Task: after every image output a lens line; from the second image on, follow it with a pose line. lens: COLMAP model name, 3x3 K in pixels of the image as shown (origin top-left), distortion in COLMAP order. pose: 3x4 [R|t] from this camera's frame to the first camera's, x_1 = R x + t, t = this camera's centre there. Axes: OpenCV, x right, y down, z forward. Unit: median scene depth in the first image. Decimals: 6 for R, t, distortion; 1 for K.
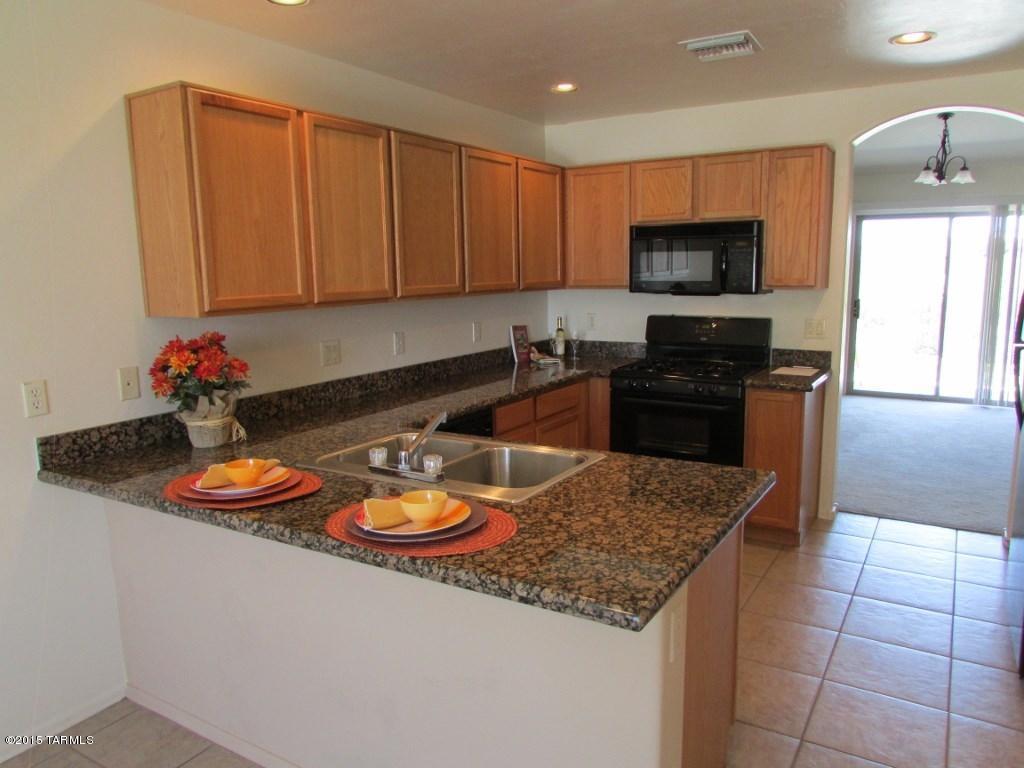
lens RADIAL K [[736.5, 0, 513.6], [0, 736.5, 379.3], [0, 0, 1]] dist [-0.023492, -0.005837]
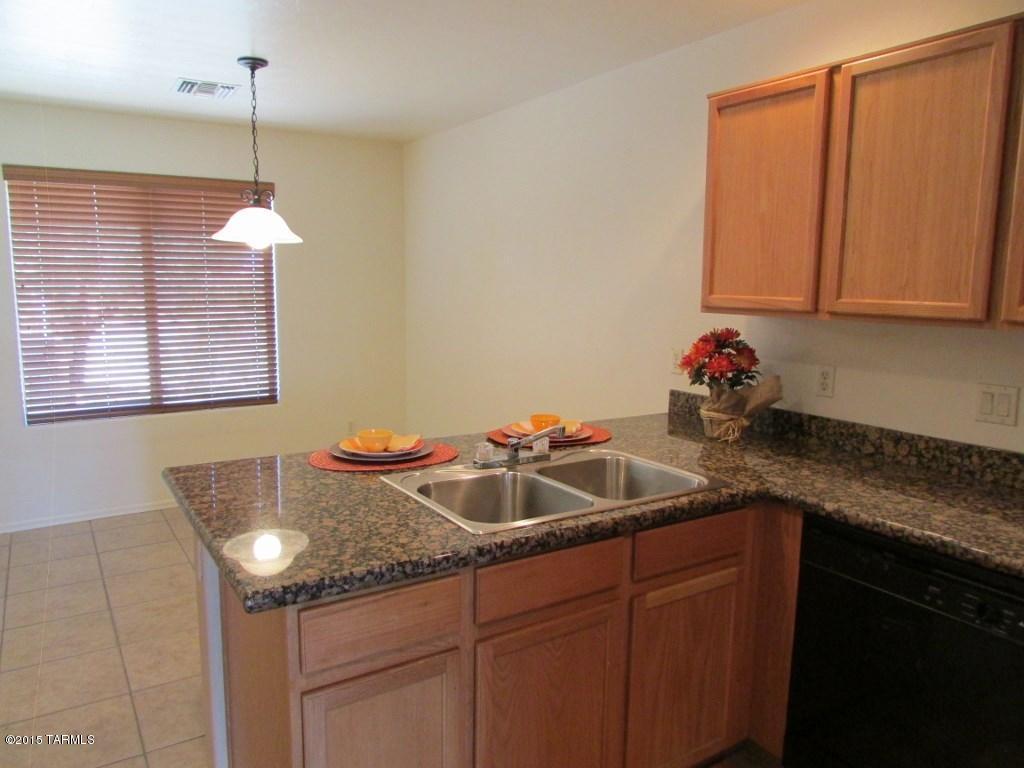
lens RADIAL K [[749.7, 0, 518.3], [0, 749.7, 381.9], [0, 0, 1]] dist [-0.000236, -0.001813]
pose [[-0.424928, 0.138466, -0.894574, 0.542995], [-0.144752, 0.965122, 0.218144, -0.147733], [0.893579, 0.222187, -0.390064, 0.958711]]
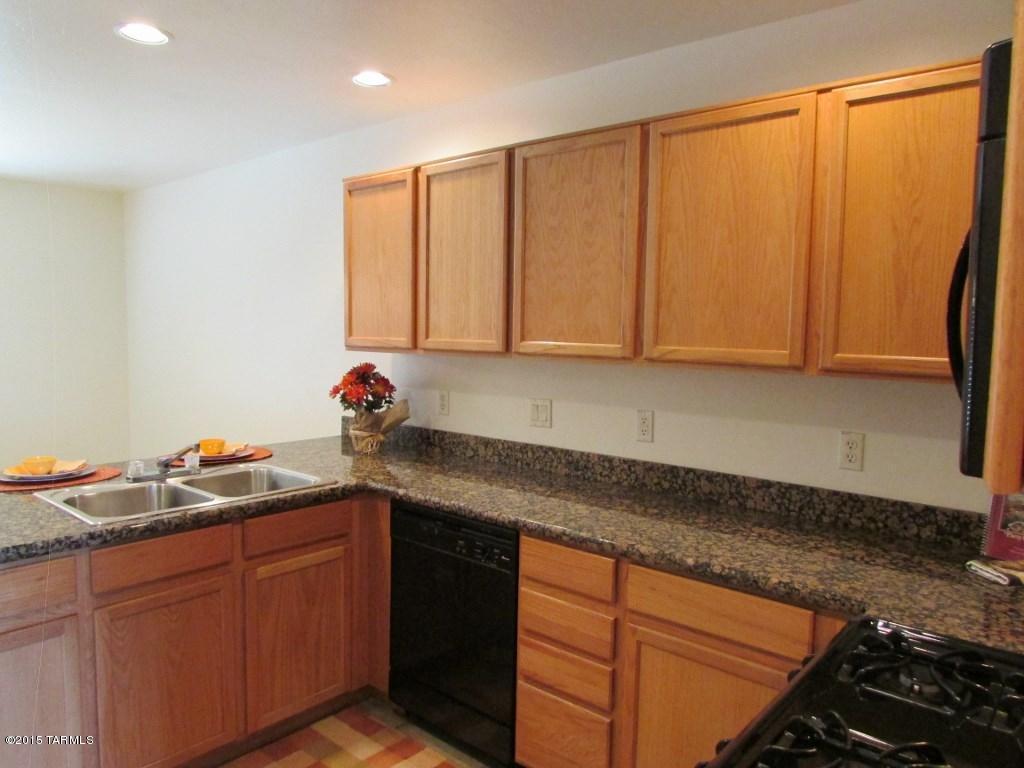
lens RADIAL K [[736.5, 0, 513.6], [0, 736.5, 379.3], [0, 0, 1]] dist [-0.023492, -0.005837]
pose [[-0.161362, 0.093037, -0.982500, 0.667340], [-0.158775, 0.980131, 0.118890, -0.190310], [0.974040, 0.175181, -0.143383, 1.185718]]
